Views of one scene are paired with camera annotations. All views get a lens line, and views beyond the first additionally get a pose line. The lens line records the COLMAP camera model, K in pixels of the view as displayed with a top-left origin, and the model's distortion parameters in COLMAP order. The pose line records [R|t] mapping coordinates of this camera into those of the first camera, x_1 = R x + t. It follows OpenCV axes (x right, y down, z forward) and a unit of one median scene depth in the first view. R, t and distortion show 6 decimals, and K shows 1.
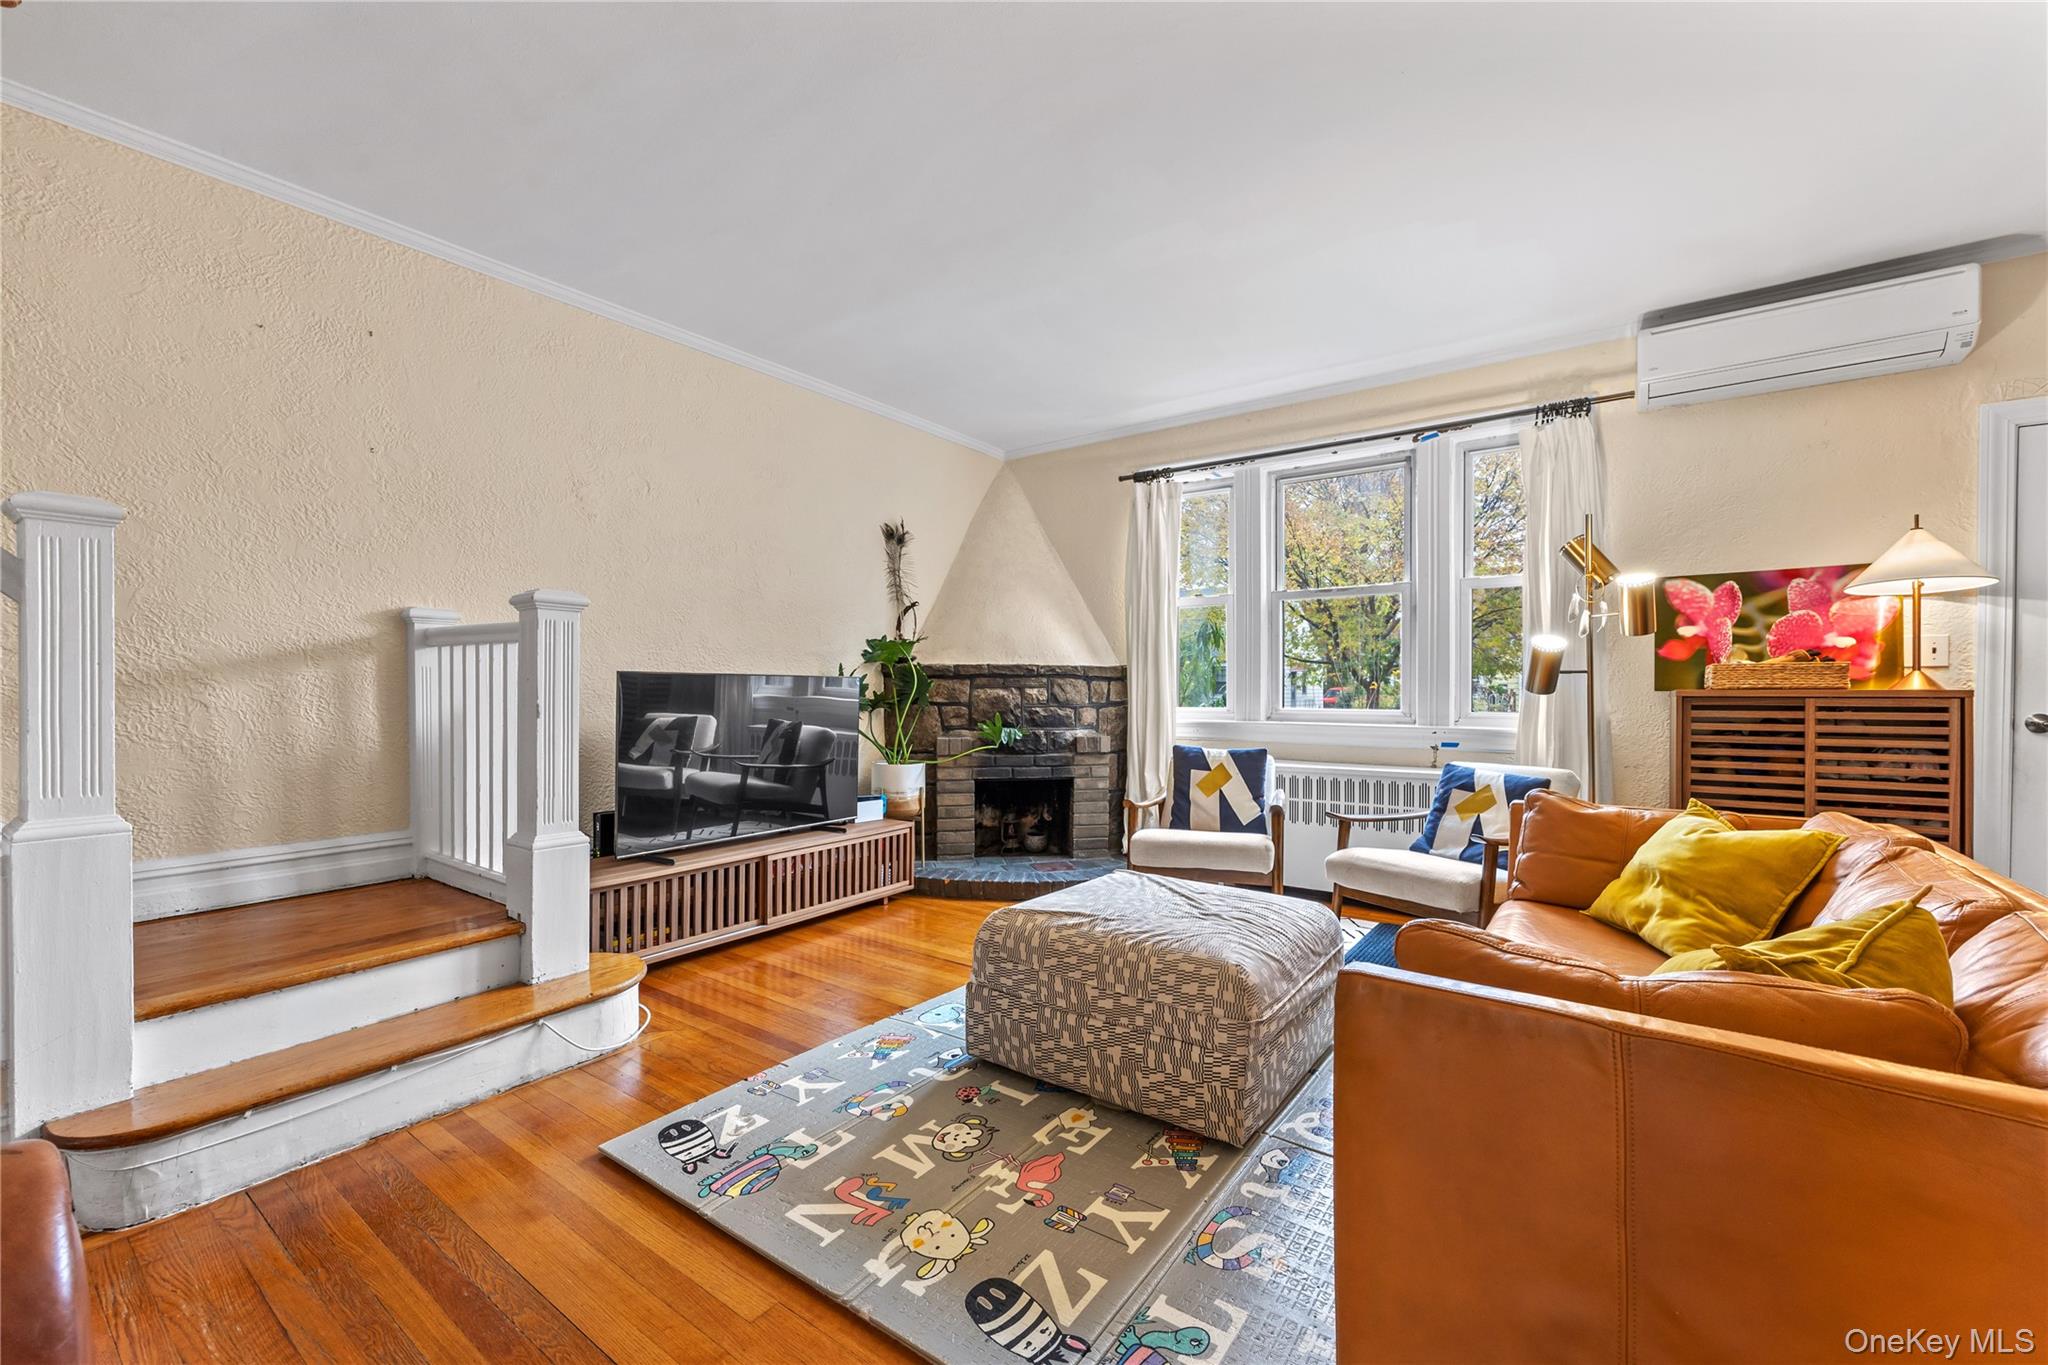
lens RADIAL K [[827.9, 0, 1043.7], [0, 827.9, 691.4], [0, 0, 1]] dist [-0.000707, 0.000282]
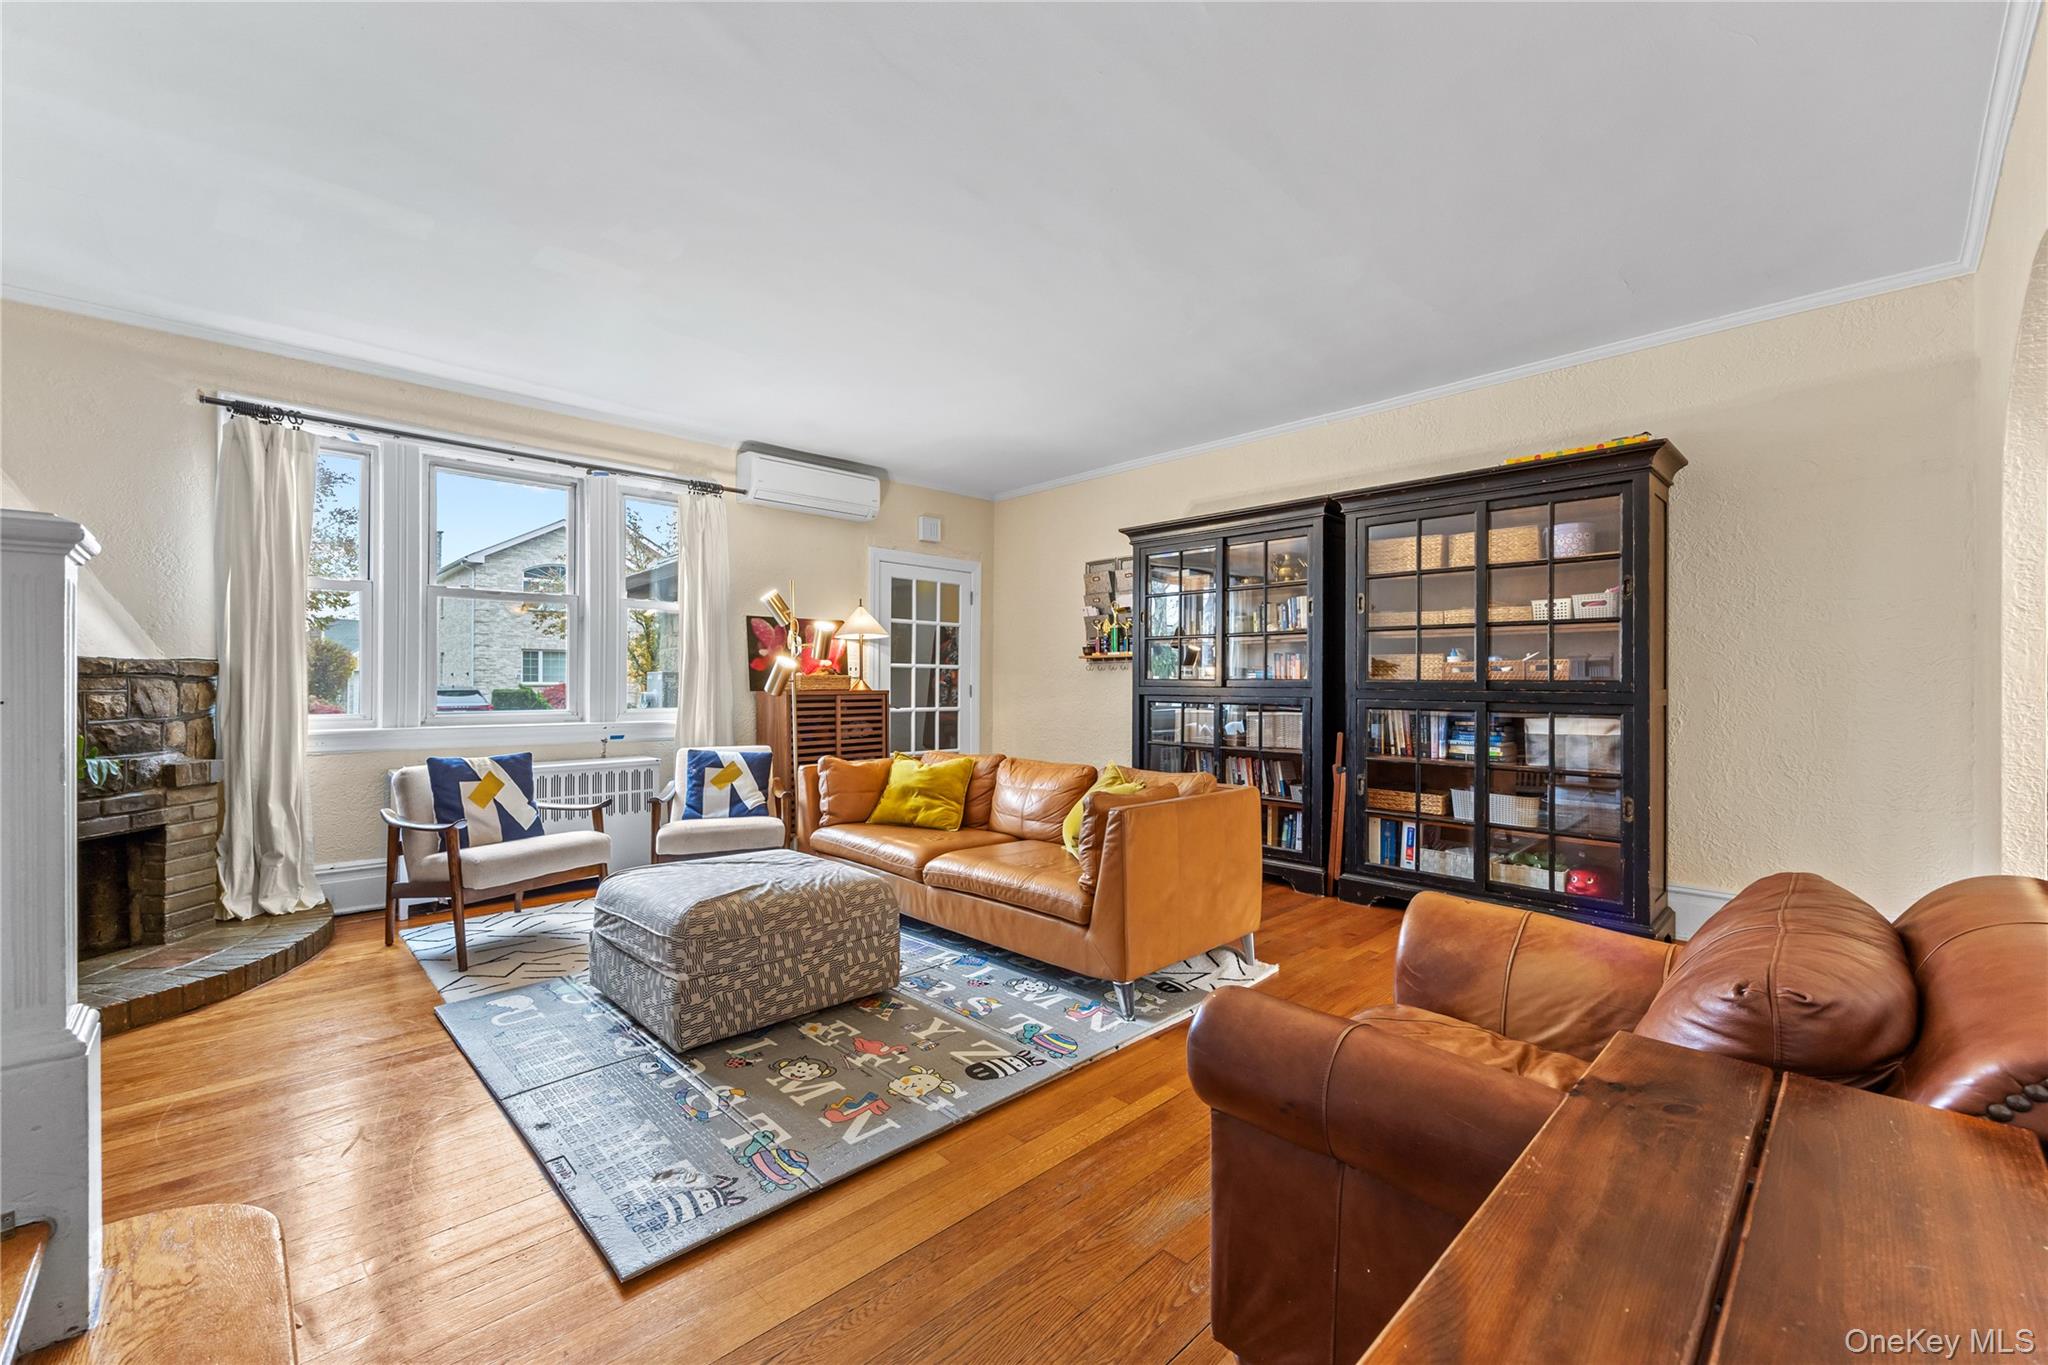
lens RADIAL K [[827.9, 0, 1004.5], [0, 827.9, 686.8], [0, 0, 1]] dist [-0.000707, 0.000282]
pose [[0.199586, -0.005719, 0.979864, -0.714001], [-0.001843, 0.999979, 0.006212, -0.021443], [-0.979879, -0.003045, 0.199571, 0.266971]]
